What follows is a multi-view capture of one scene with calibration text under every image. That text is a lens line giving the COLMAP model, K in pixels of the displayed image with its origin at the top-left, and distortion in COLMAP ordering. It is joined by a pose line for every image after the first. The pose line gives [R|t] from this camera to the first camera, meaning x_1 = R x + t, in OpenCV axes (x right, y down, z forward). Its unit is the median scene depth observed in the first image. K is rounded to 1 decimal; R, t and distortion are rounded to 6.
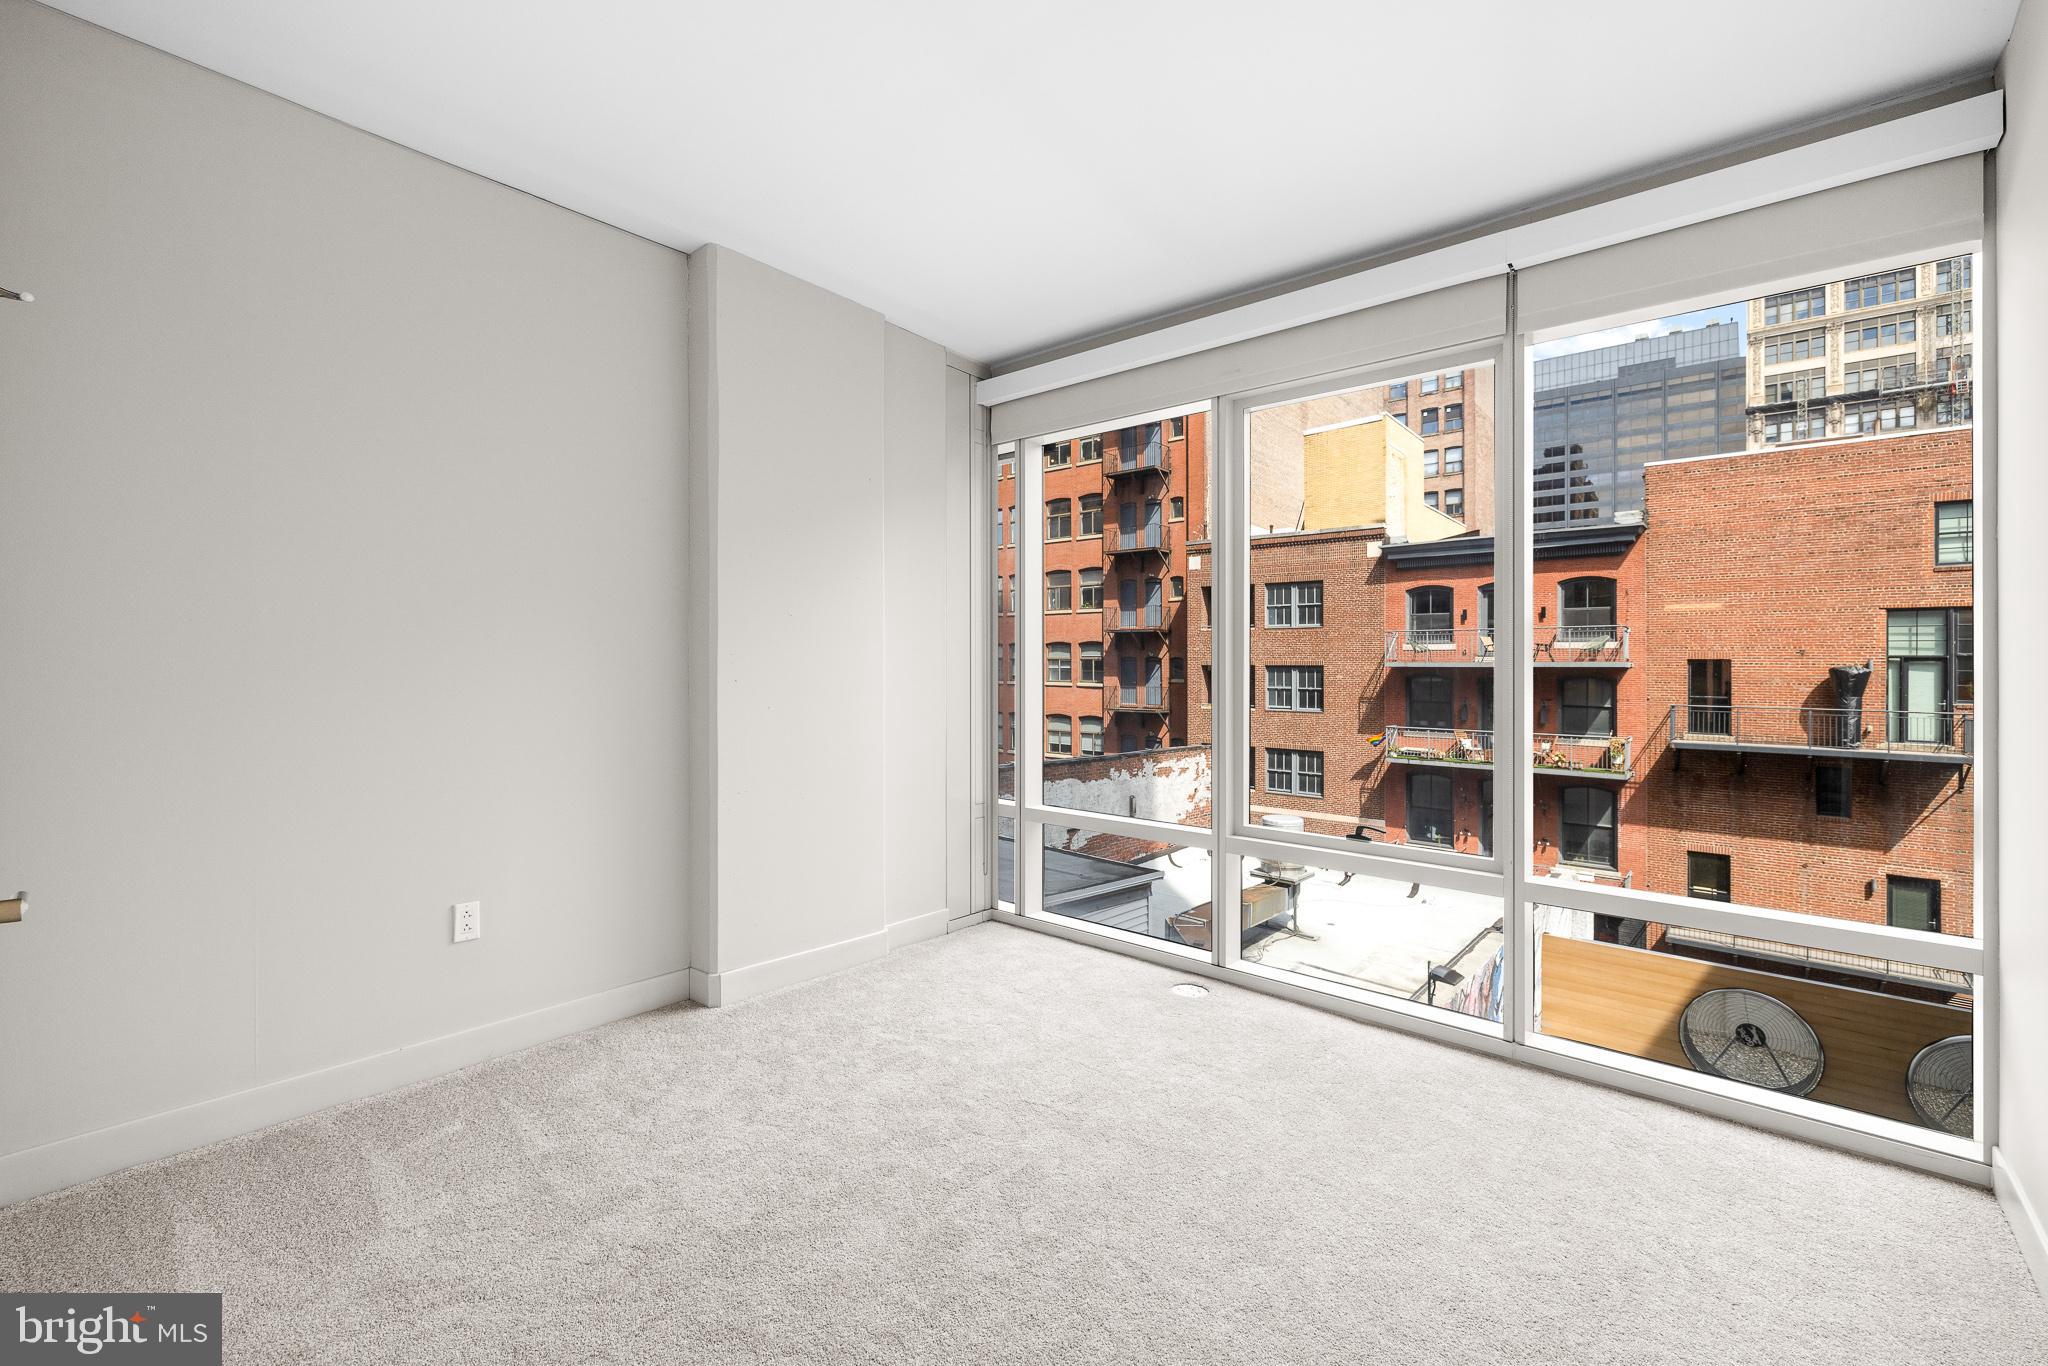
lens RADIAL K [[866.9, 0, 1018.8], [0, 866.9, 666.8], [0, 0, 1]] dist [0.001200, 0.001626]
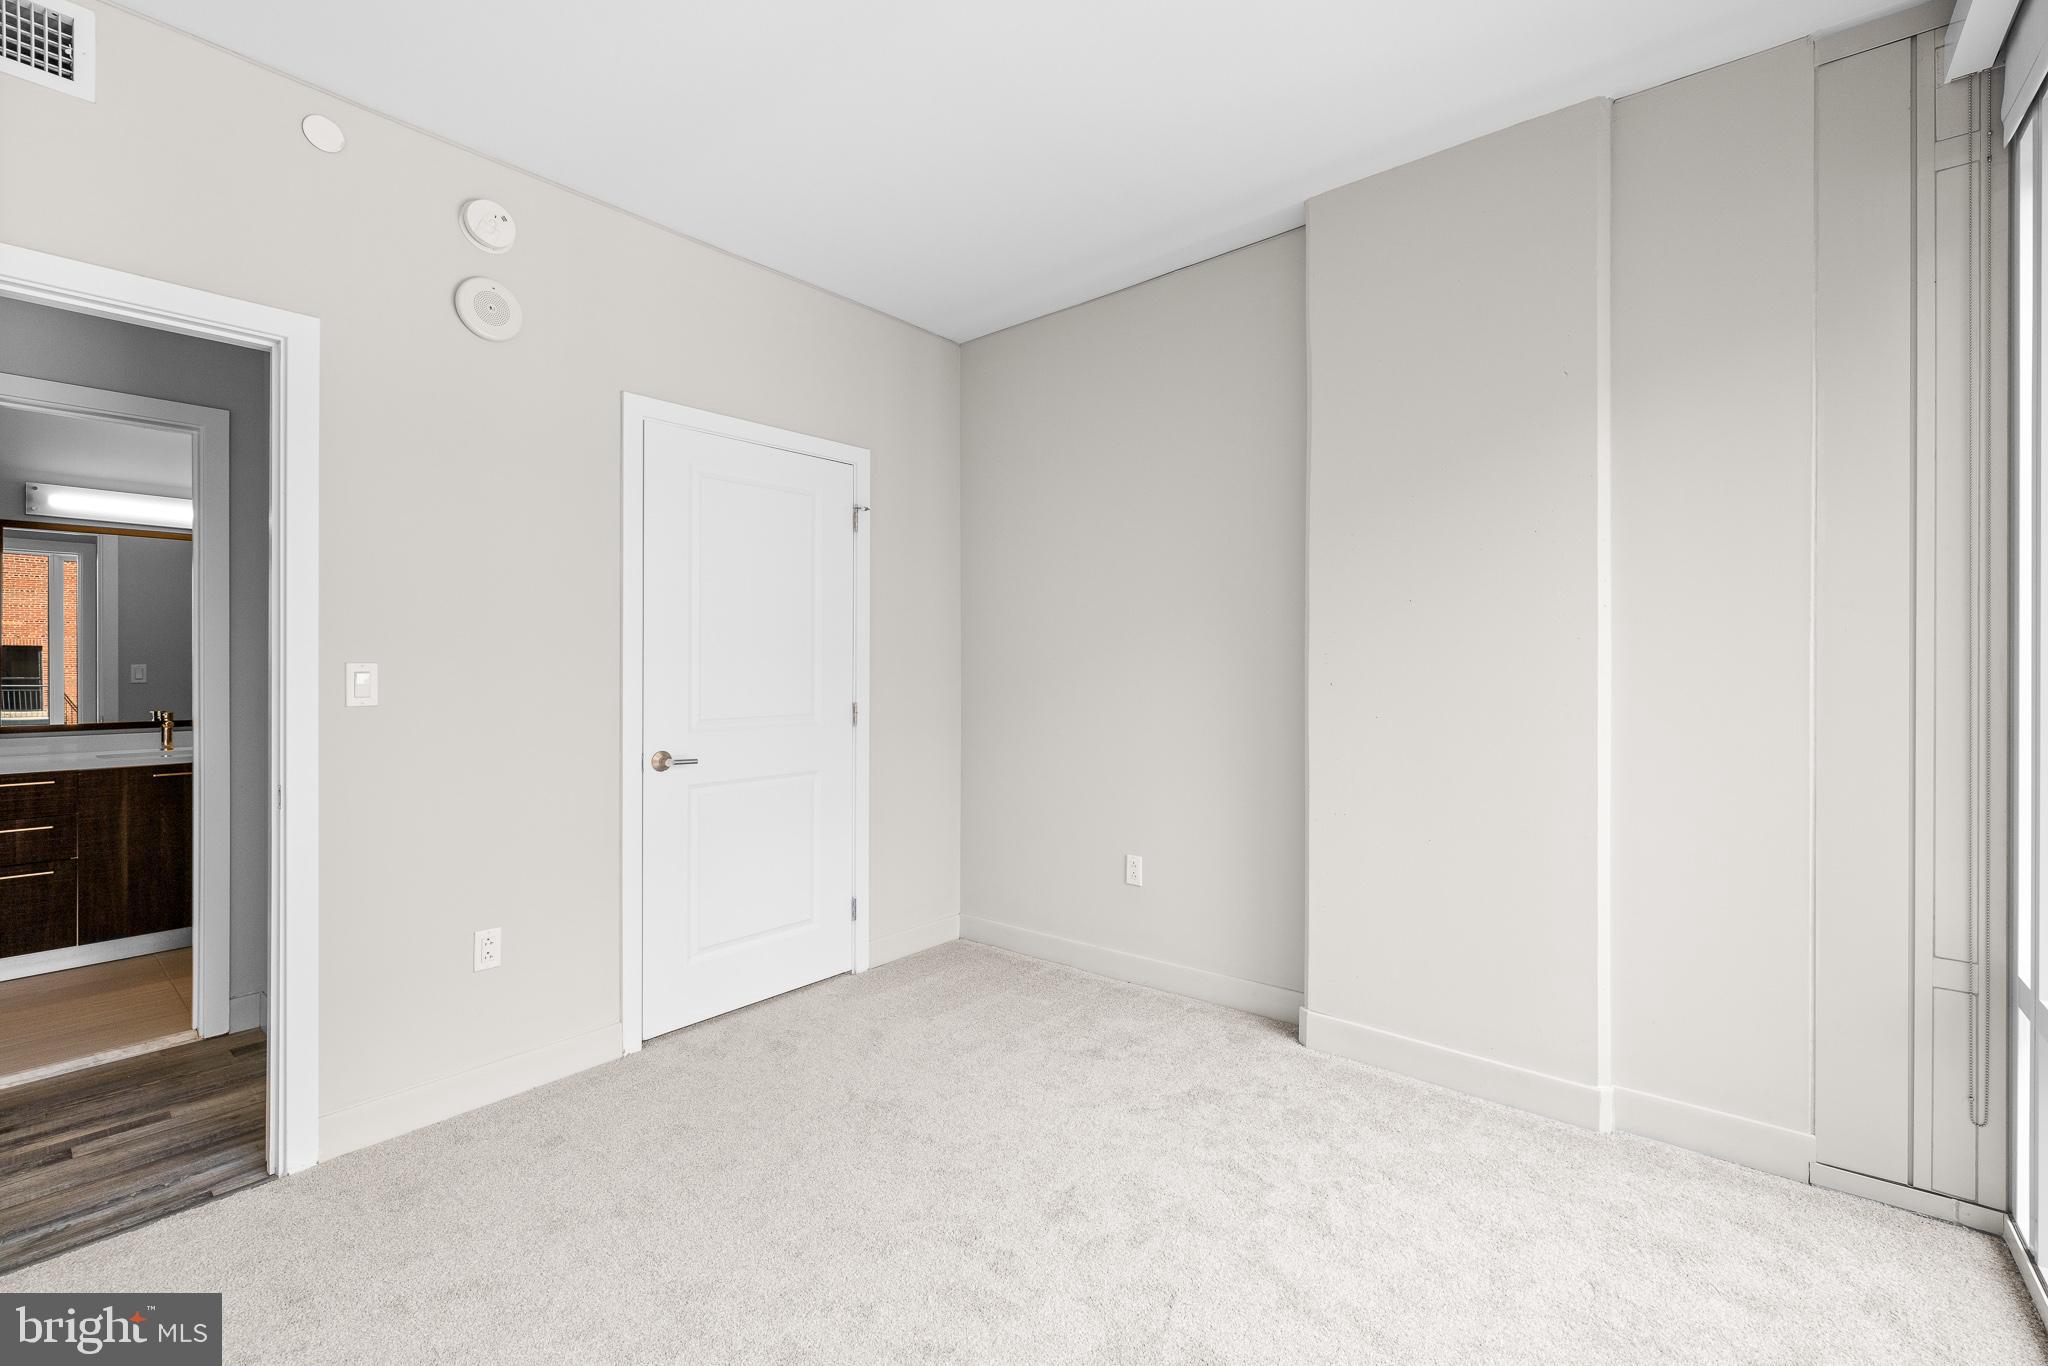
lens RADIAL K [[866.9, 0, 997.2], [0, 866.9, 668.1], [0, 0, 1]] dist [0.001200, 0.001626]
pose [[0.006243, -0.008201, -0.999947, 0.605062], [0.014350, 0.999864, -0.008111, 0.000936], [0.999878, -0.014298, 0.006360, 0.735571]]
